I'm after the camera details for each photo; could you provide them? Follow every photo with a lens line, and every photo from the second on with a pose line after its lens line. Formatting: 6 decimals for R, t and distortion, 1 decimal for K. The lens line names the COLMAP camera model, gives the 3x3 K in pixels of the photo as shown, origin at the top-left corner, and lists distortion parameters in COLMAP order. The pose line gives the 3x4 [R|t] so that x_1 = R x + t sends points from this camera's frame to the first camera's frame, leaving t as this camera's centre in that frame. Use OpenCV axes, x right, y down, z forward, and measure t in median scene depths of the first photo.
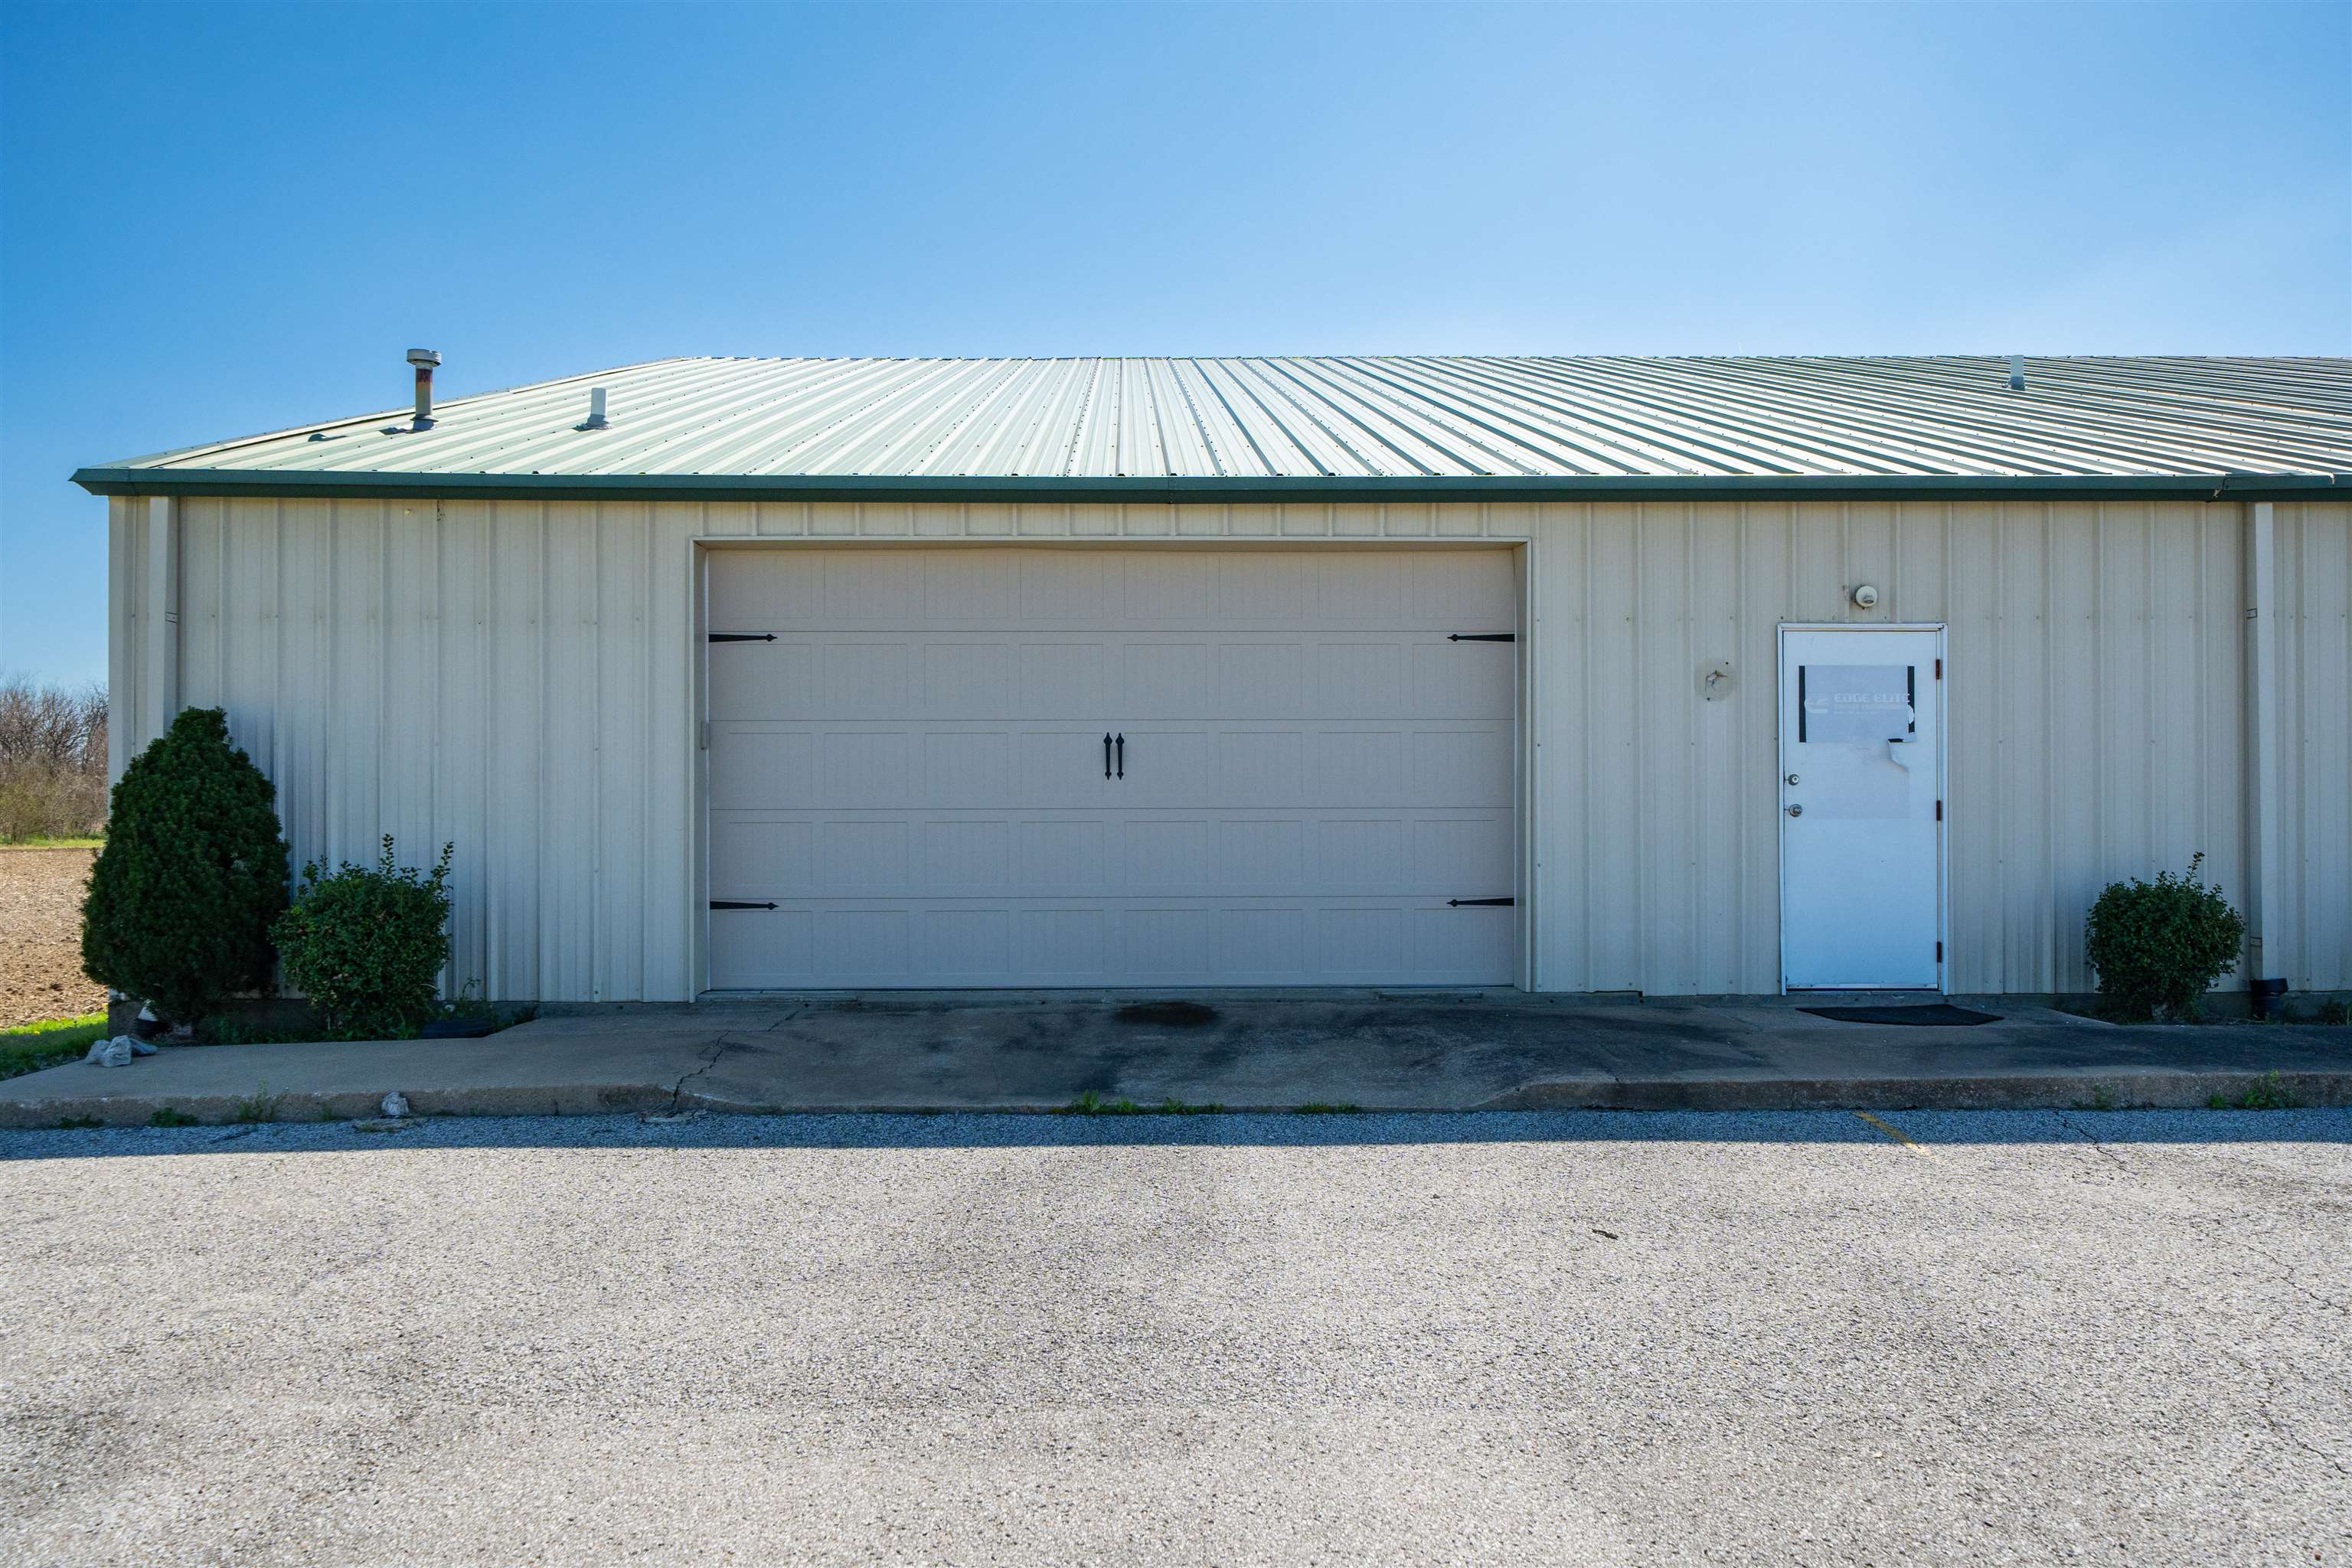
lens RADIAL K [[1659.5, 0, 1172.3], [0, 1659.5, 792.9], [0, 0, 1]] dist [0.004791, 0.000612]
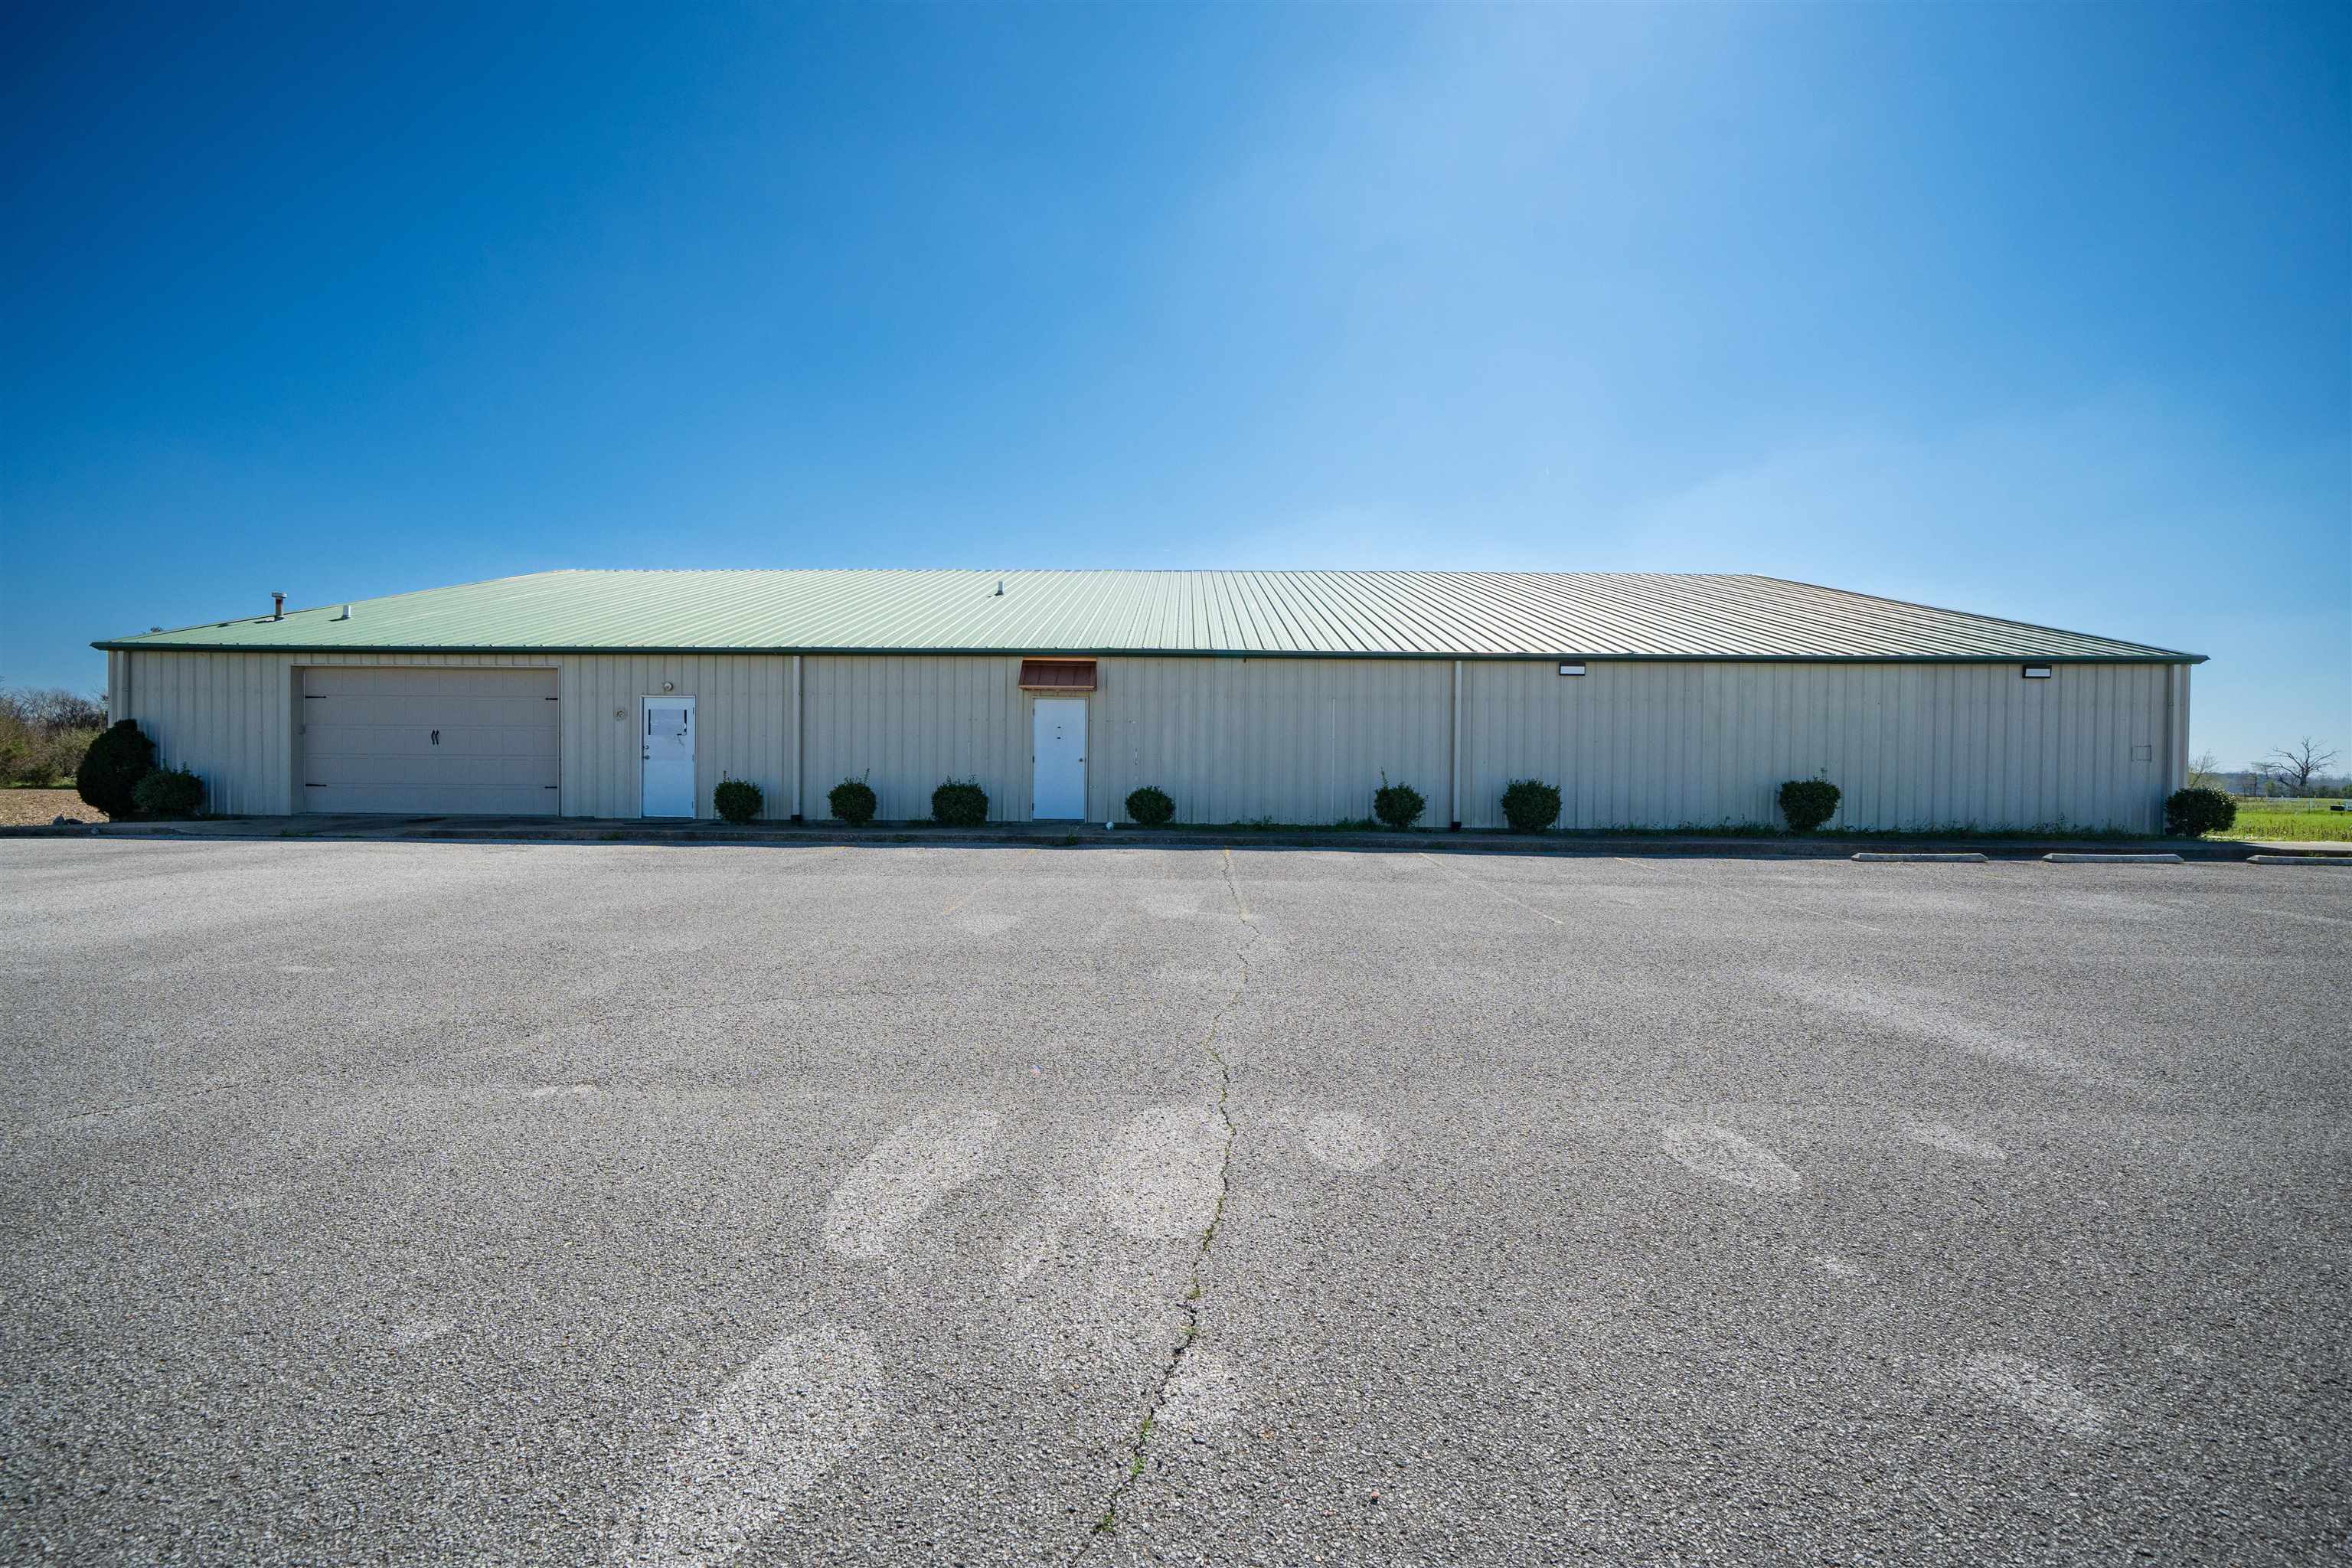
lens RADIAL K [[939.2, 0, 1178.2], [0, 939.2, 782.2], [0, 0, 1]] dist [-0.001648, -0.000064]
pose [[0.998930, 0.012234, -0.044595, 1.420915], [-0.011580, 0.999822, 0.014895, 0.018698], [0.044770, -0.014363, 0.998894, -0.659037]]
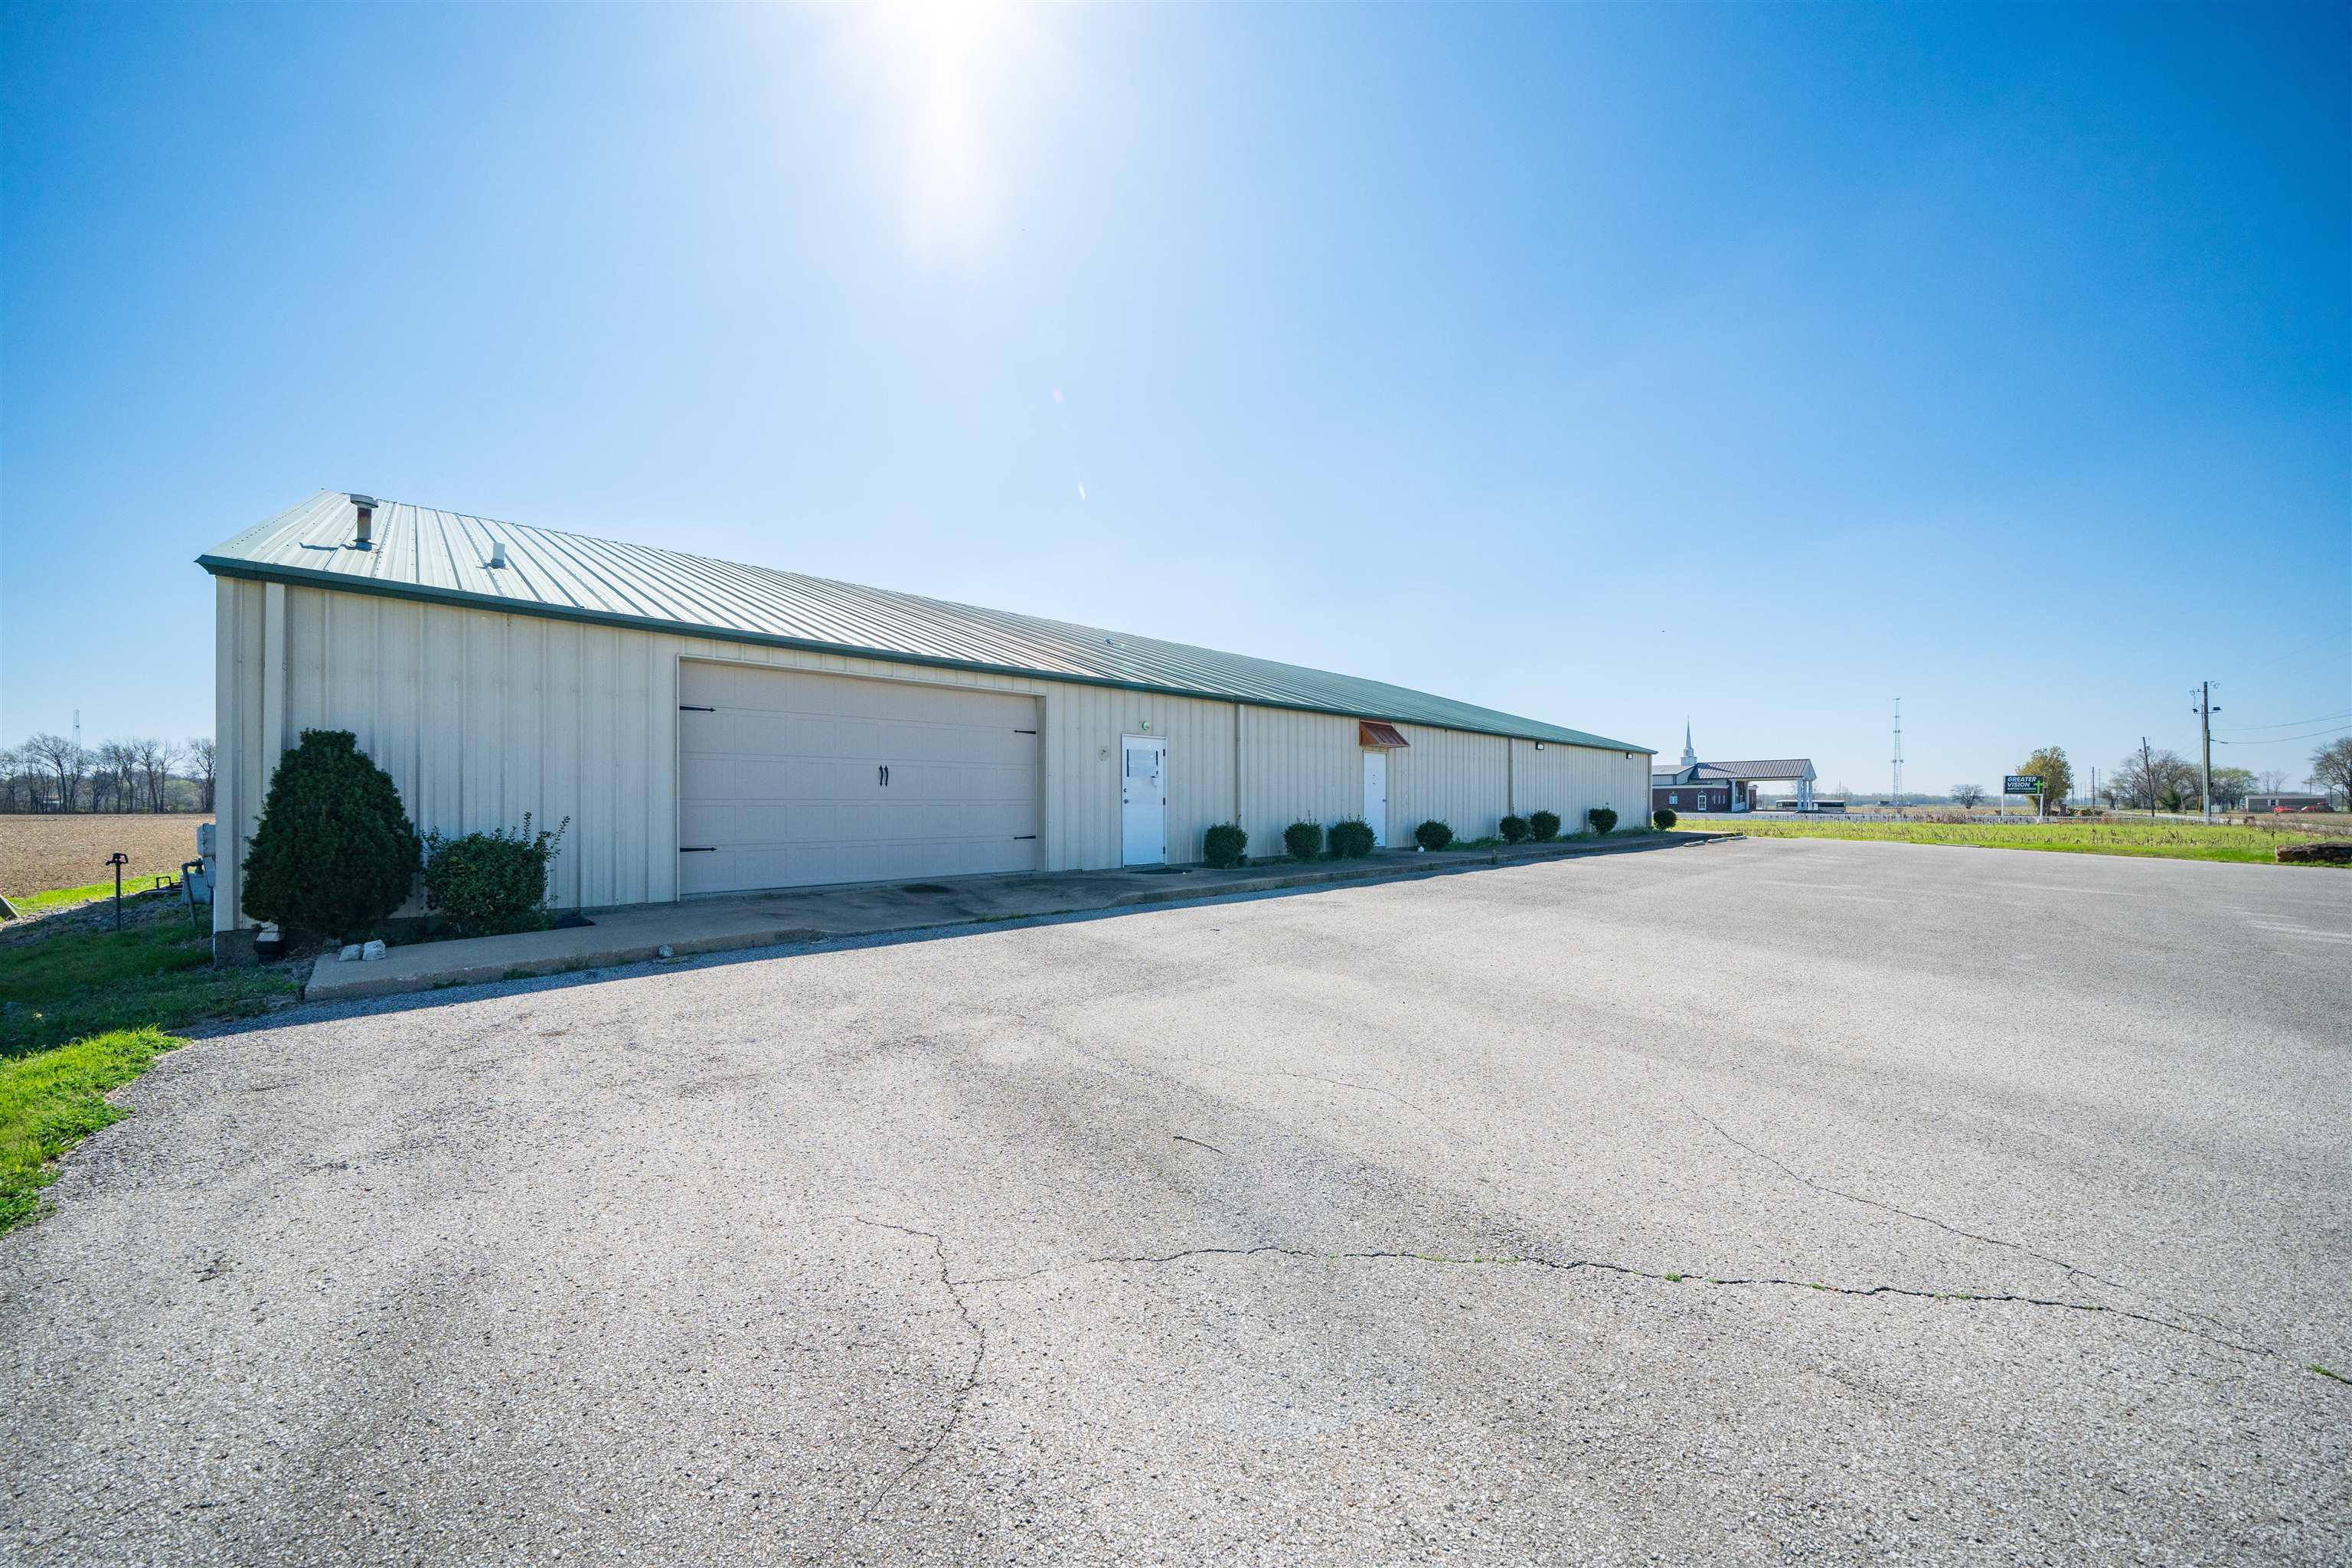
lens RADIAL K [[809.5, 0, 1163.3], [0, 809.5, 805.0], [0, 0, 1]] dist [-0.001391, -0.000114]
pose [[0.744241, 0.000048, 0.667911, -0.486942], [-0.005737, 0.999964, 0.006321, 0.007874], [-0.667886, -0.008536, 0.744214, -0.051074]]
